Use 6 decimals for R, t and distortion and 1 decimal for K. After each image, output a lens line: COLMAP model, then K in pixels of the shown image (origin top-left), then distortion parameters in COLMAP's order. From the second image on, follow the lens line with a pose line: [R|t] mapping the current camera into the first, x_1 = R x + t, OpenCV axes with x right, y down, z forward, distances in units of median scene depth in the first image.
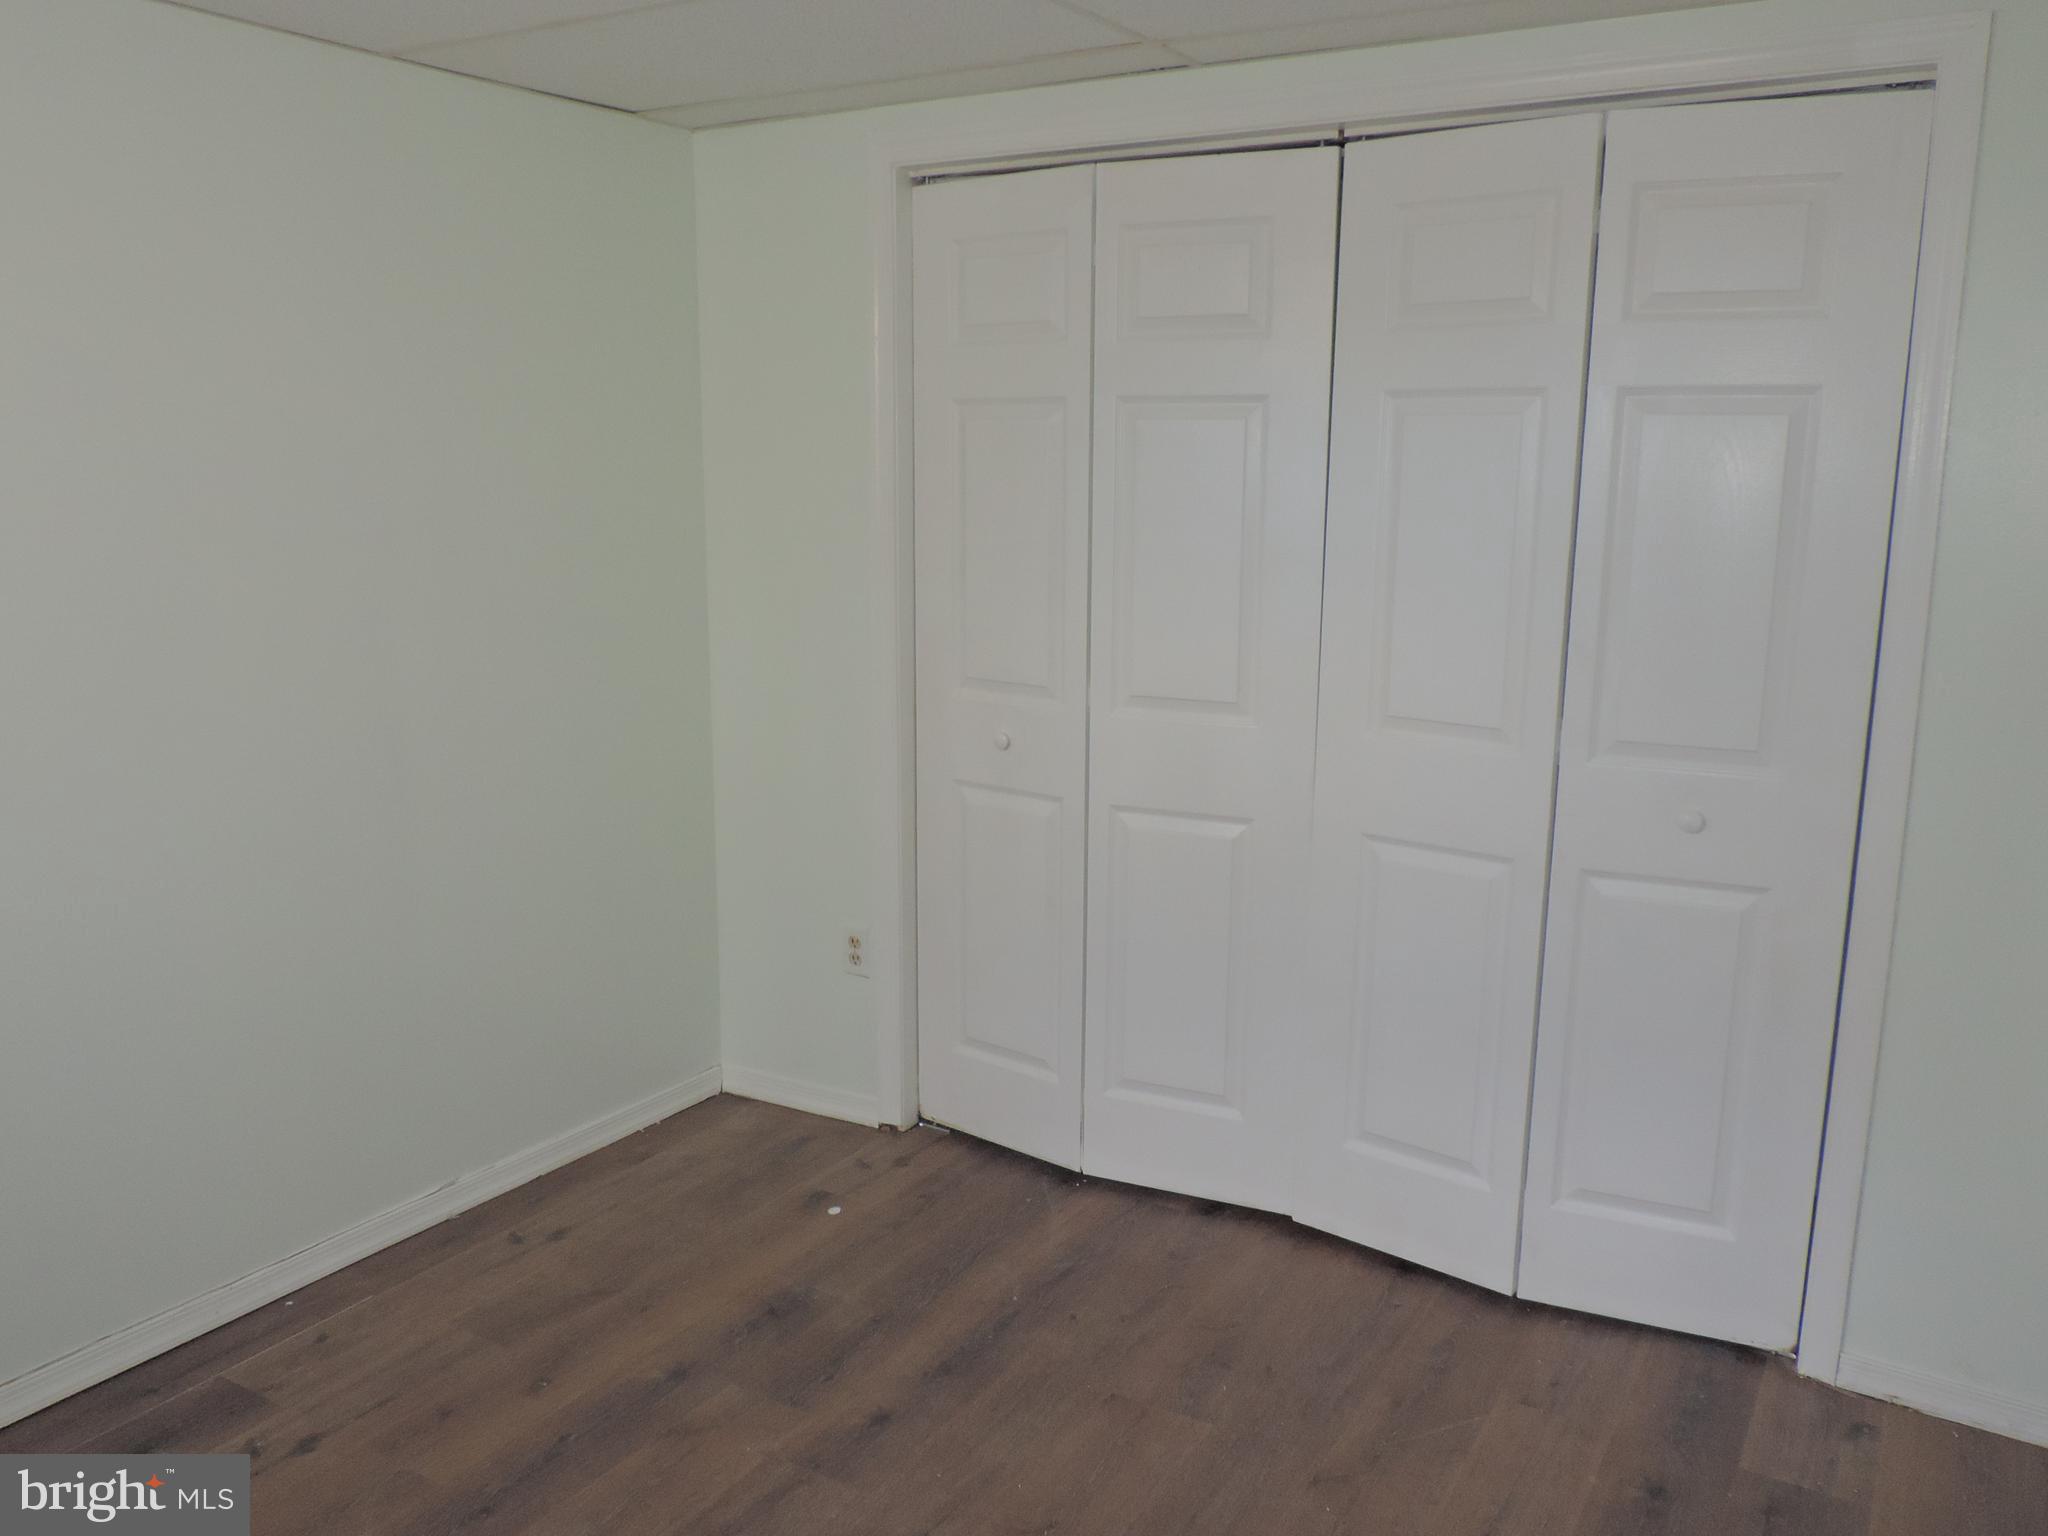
lens RADIAL K [[1658.9, 0, 1024.0], [0, 1658.9, 768.0], [0, 0, 1]] dist [-0.012328, -0.011199]
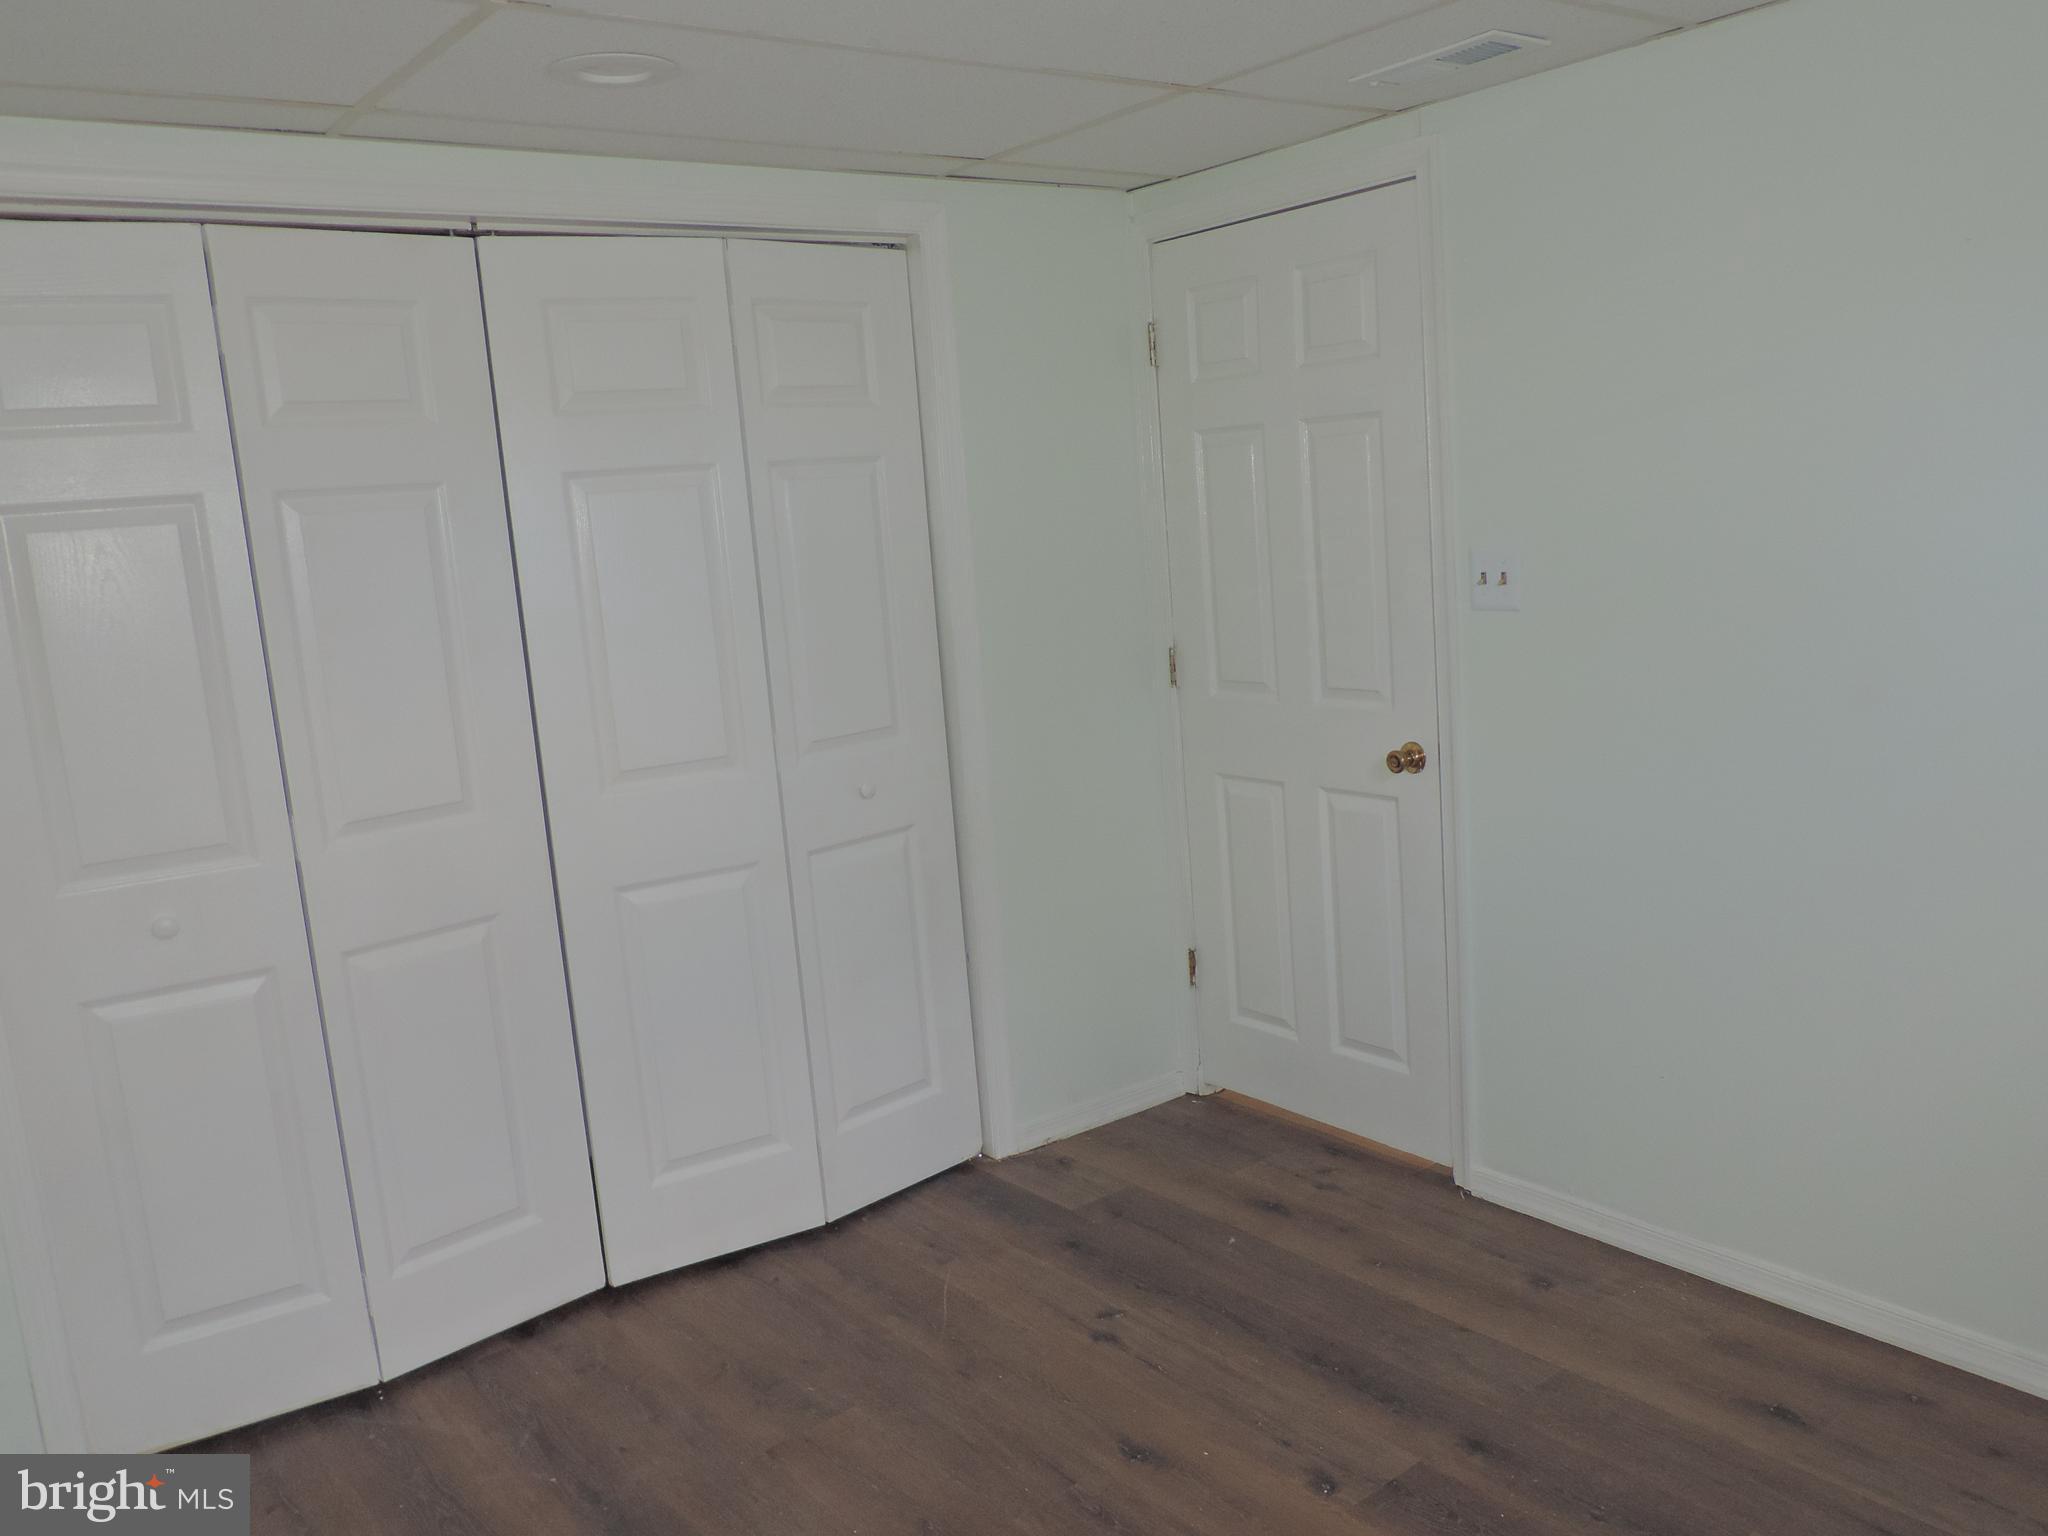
lens RADIAL K [[1628.3, 0, 1023.5], [0, 1628.3, 777.5], [0, 0, 1]] dist [0.001523, -0.049321]
pose [[0.337173, -0.188274, 0.922425, -0.683475], [0.252937, 0.961890, 0.103874, -0.073701], [-0.906828, 0.198292, 0.371945, 0.384875]]
